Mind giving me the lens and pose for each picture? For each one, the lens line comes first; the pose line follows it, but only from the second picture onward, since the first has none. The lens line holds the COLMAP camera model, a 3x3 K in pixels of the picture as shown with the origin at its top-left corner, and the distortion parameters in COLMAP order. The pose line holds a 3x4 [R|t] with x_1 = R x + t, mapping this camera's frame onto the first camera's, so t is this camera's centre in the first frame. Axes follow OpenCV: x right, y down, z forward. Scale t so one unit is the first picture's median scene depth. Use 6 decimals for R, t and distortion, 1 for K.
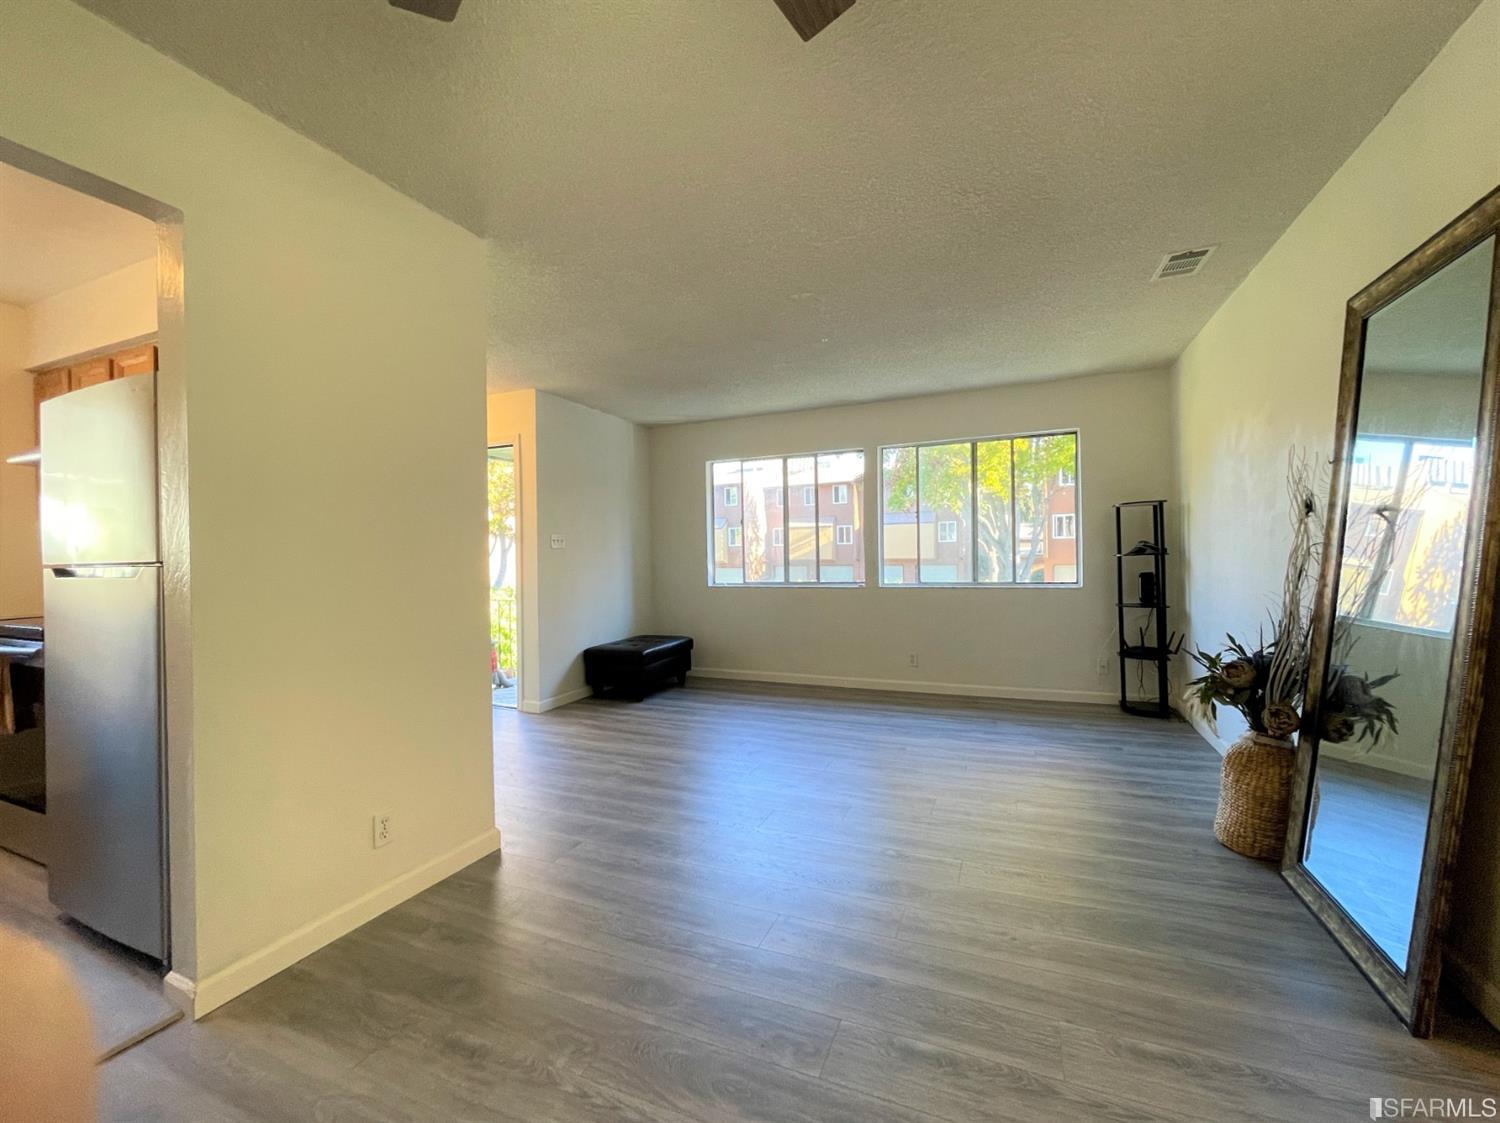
lens RADIAL K [[602.8, 0, 750.0], [0, 602.8, 561.5], [0, 0, 1]] dist [-0.010022, 0.000037]
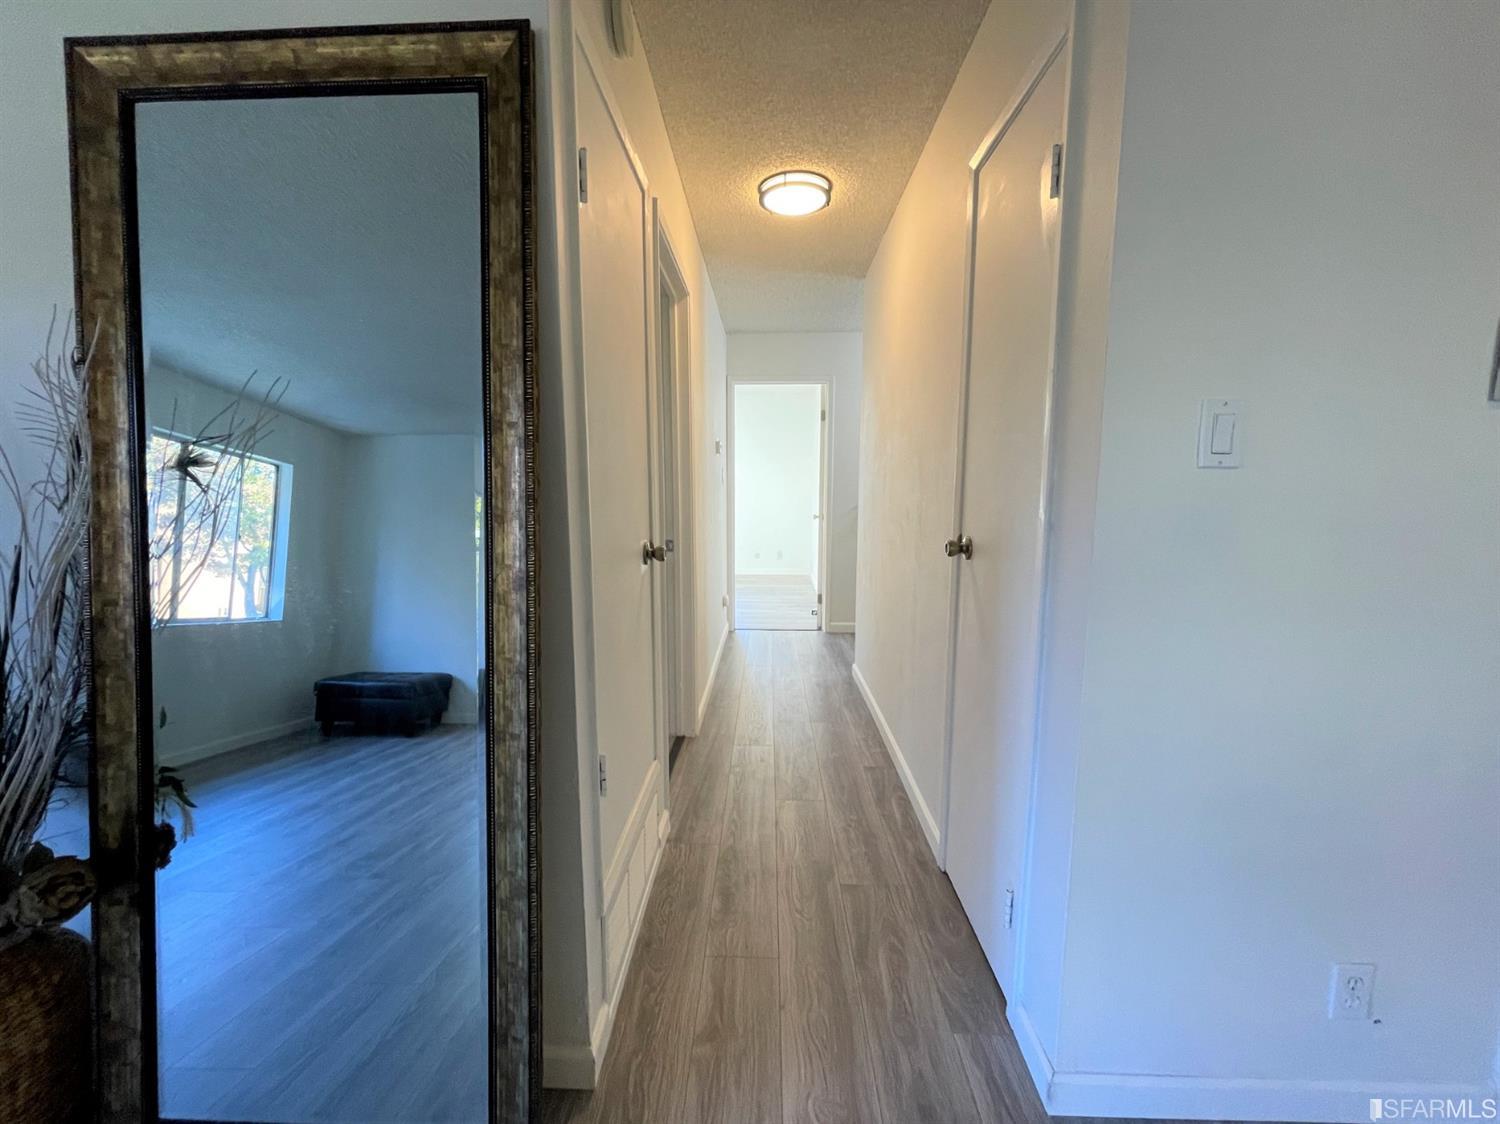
lens RADIAL K [[602.8, 0, 750.0], [0, 602.8, 562.0], [0, 0, 1]] dist [-0.010022, 0.000037]
pose [[-0.358302, -0.107452, 0.927402, 0.291027], [0.005592, 0.993090, 0.117223, -0.055913], [-0.933589, 0.047188, -0.355225, 0.664297]]
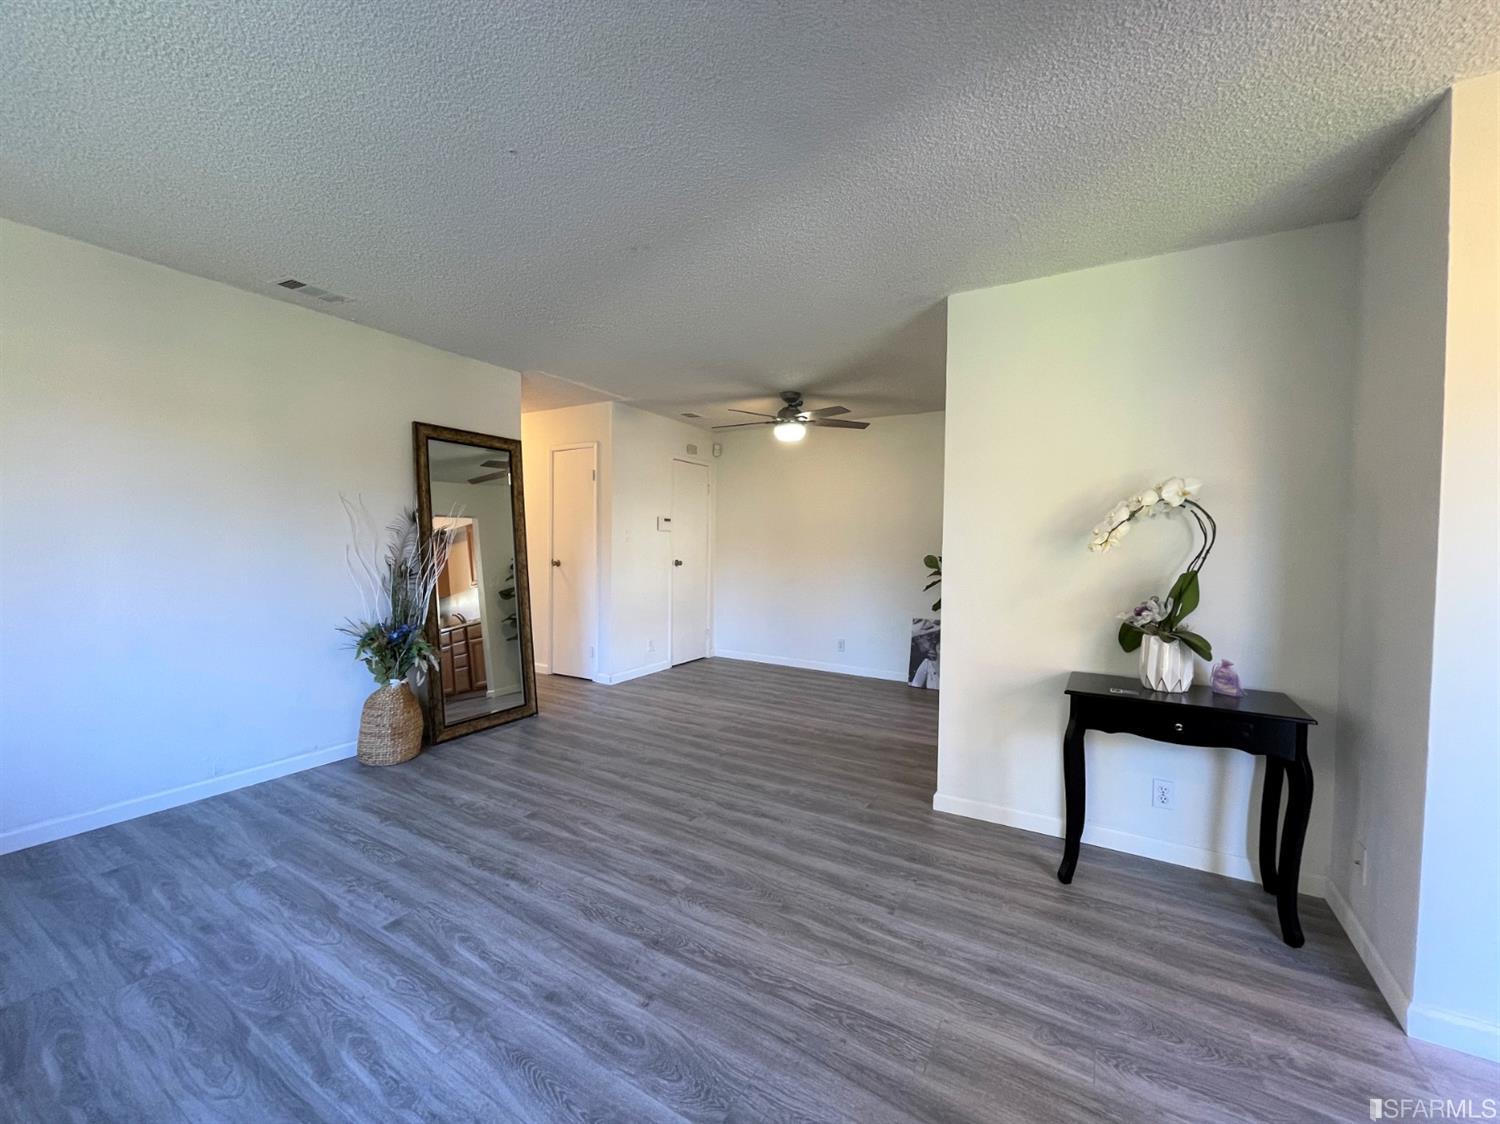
lens RADIAL K [[602.8, 0, 750.0], [0, 602.8, 562.0], [0, 0, 1]] dist [-0.010022, 0.000037]
pose [[-0.991849, -0.002405, 0.127399, -0.256353], [0.002382, 0.999297, 0.037411, -0.075958], [-0.127400, 0.037409, -0.991146, 2.748988]]
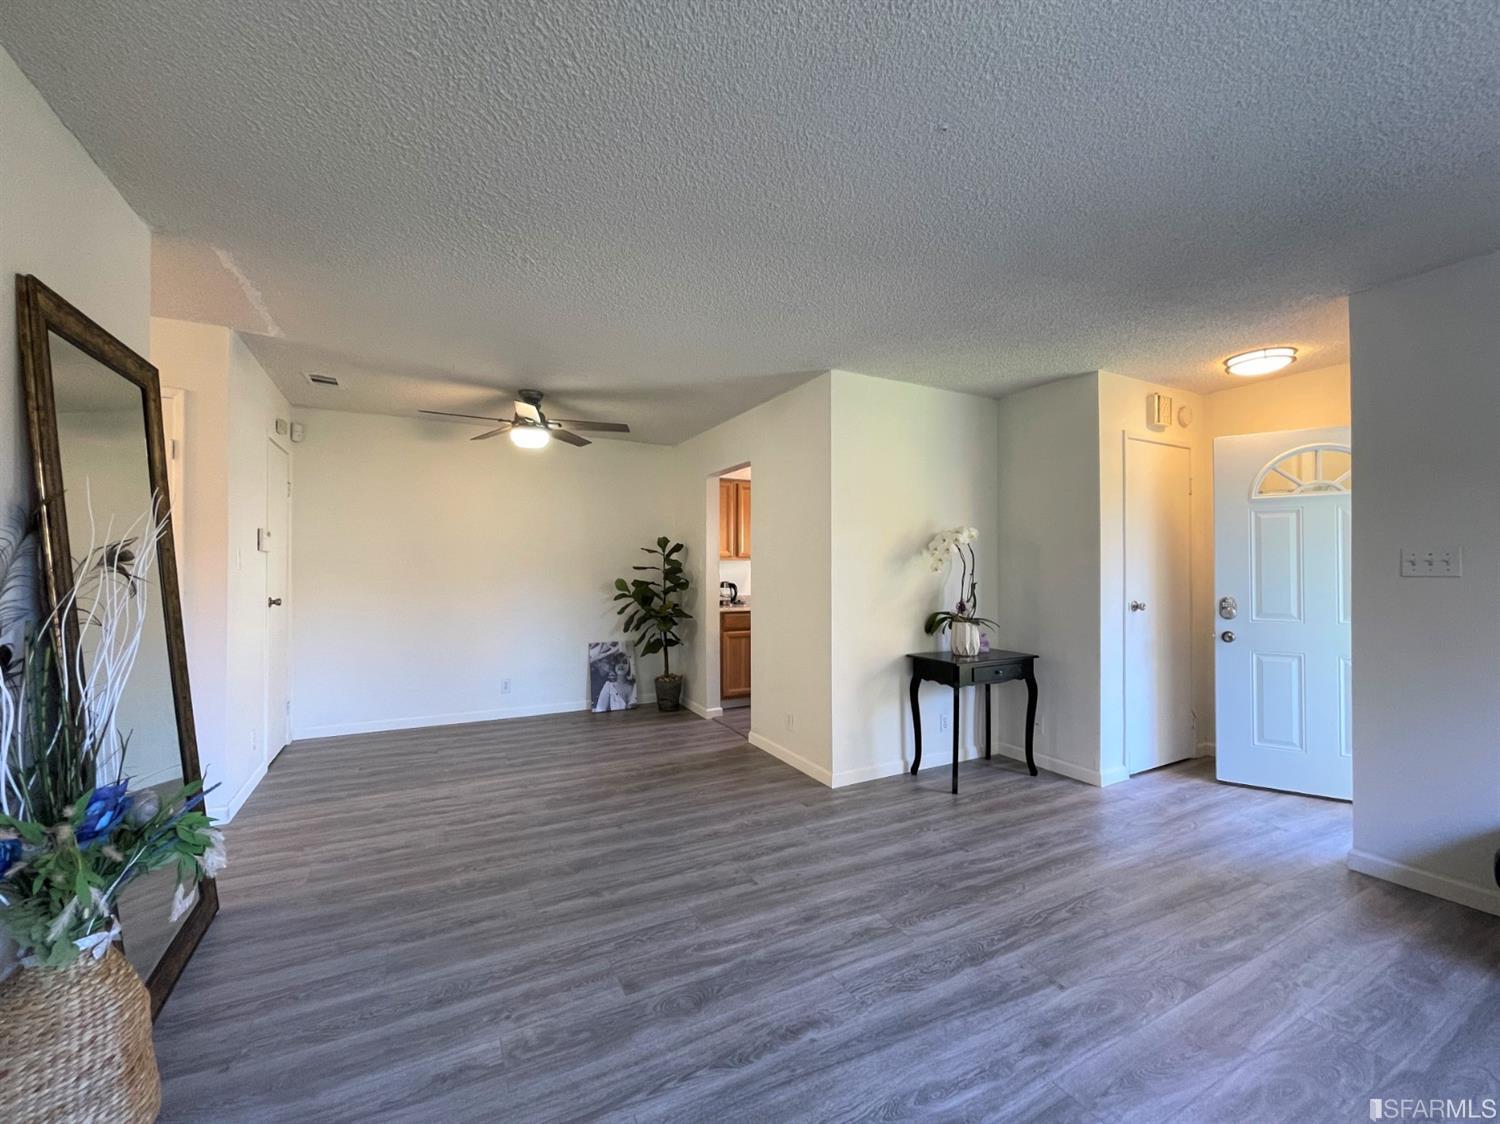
lens RADIAL K [[604.7, 0, 744.5], [0, 604.7, 545.0], [0, 0, 1]] dist [-0.000957, 0.000305]
pose [[-0.630537, -0.014156, -0.776030, 1.042344], [0.004926, 0.999741, -0.022239, -0.089118], [0.776144, -0.017845, -0.630303, 2.176778]]
